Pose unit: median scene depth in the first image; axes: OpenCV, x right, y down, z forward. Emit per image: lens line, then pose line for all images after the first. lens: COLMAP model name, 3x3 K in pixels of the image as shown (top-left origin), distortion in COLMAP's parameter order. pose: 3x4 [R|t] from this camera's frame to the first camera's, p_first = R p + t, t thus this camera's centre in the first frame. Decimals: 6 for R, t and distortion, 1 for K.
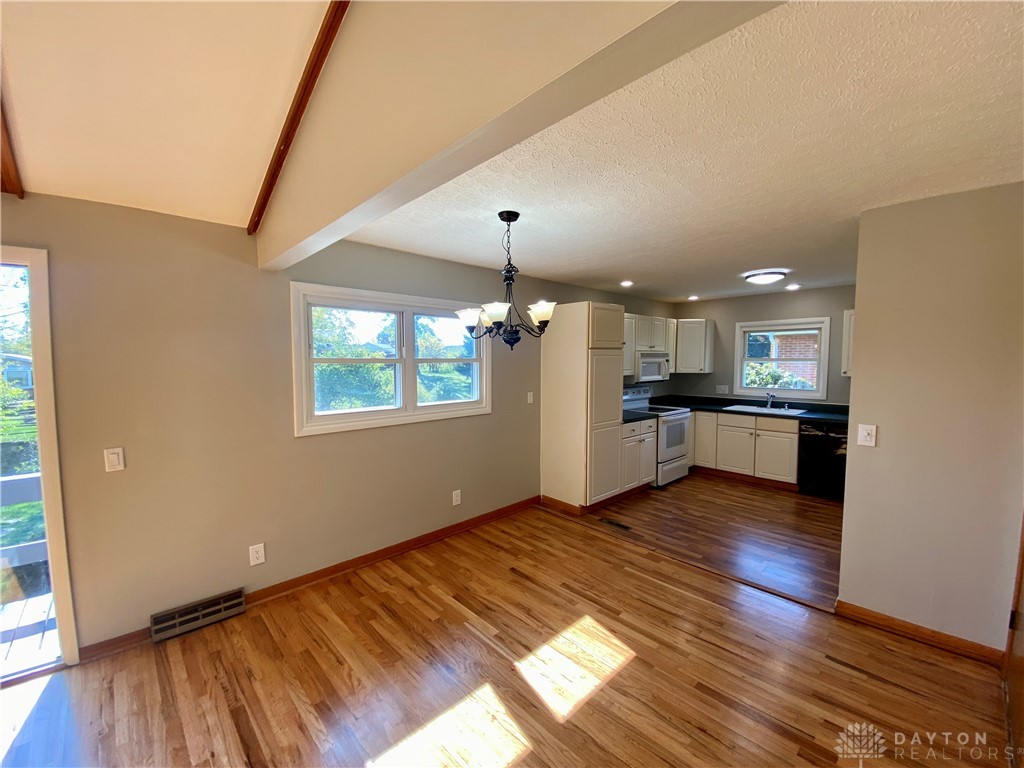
lens RADIAL K [[415.0, 0, 512.0], [0, 415.0, 384.0], [0, 0, 1]] dist [0.050406, -0.042617]
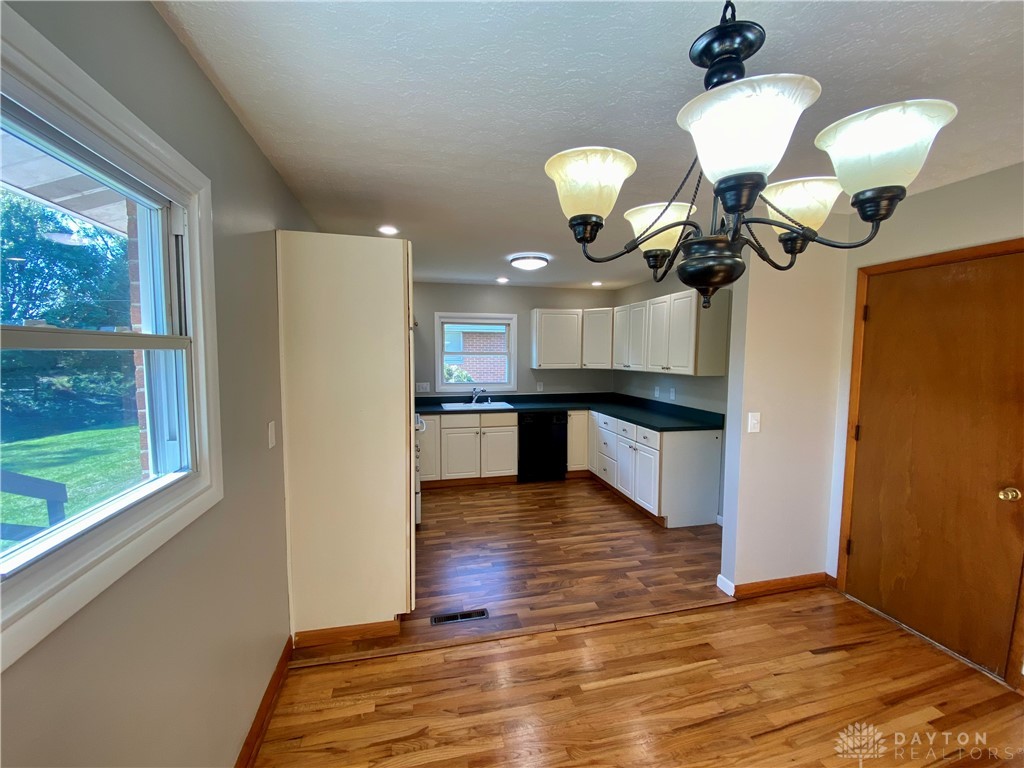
lens RADIAL K [[415.0, 0, 512.0], [0, 415.0, 384.0], [0, 0, 1]] dist [0.050406, -0.042617]
pose [[0.498548, -0.059059, 0.864848, -0.181748], [0.045722, 0.998079, 0.041801, -0.025075], [-0.865655, 0.018703, 0.500291, 0.474822]]
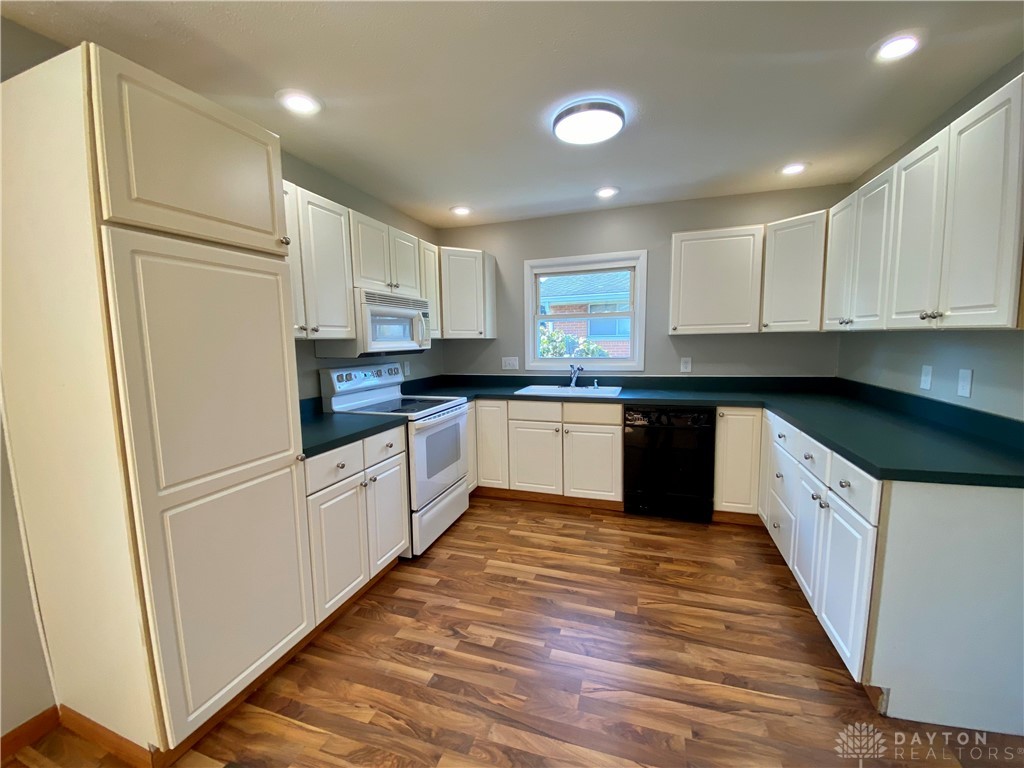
lens RADIAL K [[415.0, 0, 512.0], [0, 415.0, 384.0], [0, 0, 1]] dist [0.050406, -0.042617]
pose [[0.876729, -0.064888, 0.476587, 0.219456], [0.043944, 0.997520, 0.054975, 0.011770], [-0.478972, -0.027255, 0.877407, 0.491615]]
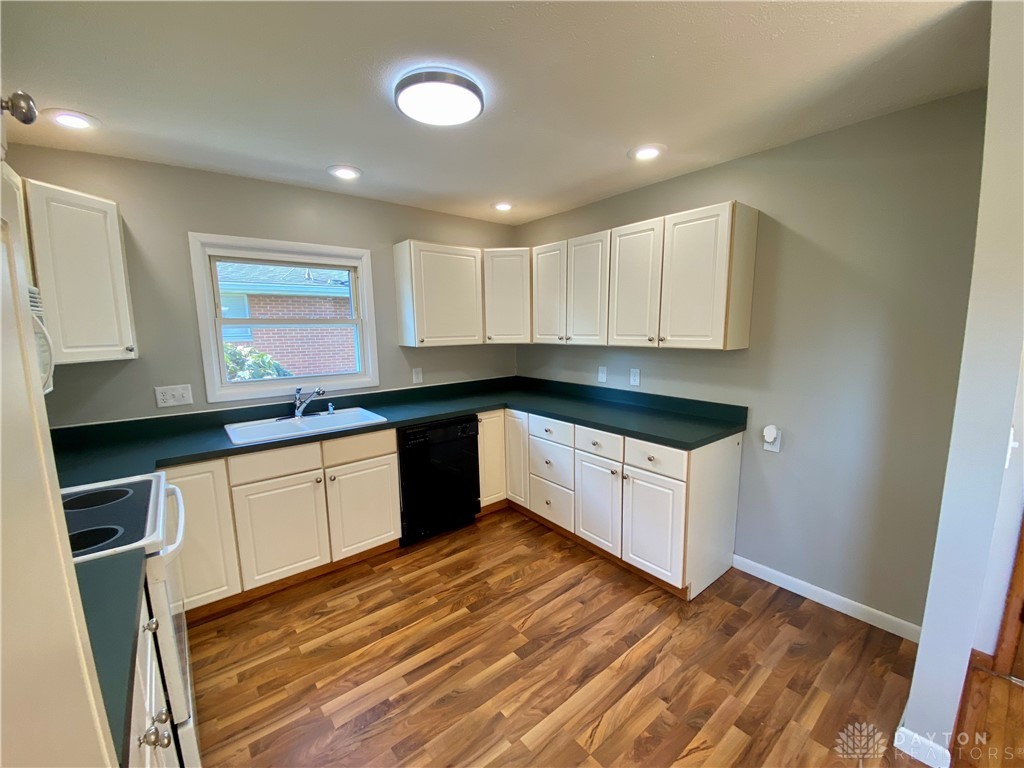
lens RADIAL K [[415.0, 0, 512.0], [0, 415.0, 384.0], [0, 0, 1]] dist [0.050406, -0.042617]
pose [[0.074311, -0.137824, 0.987665, 0.142662], [0.071865, 0.988569, 0.132543, -0.033556], [-0.994642, 0.061129, 0.083366, 0.747191]]
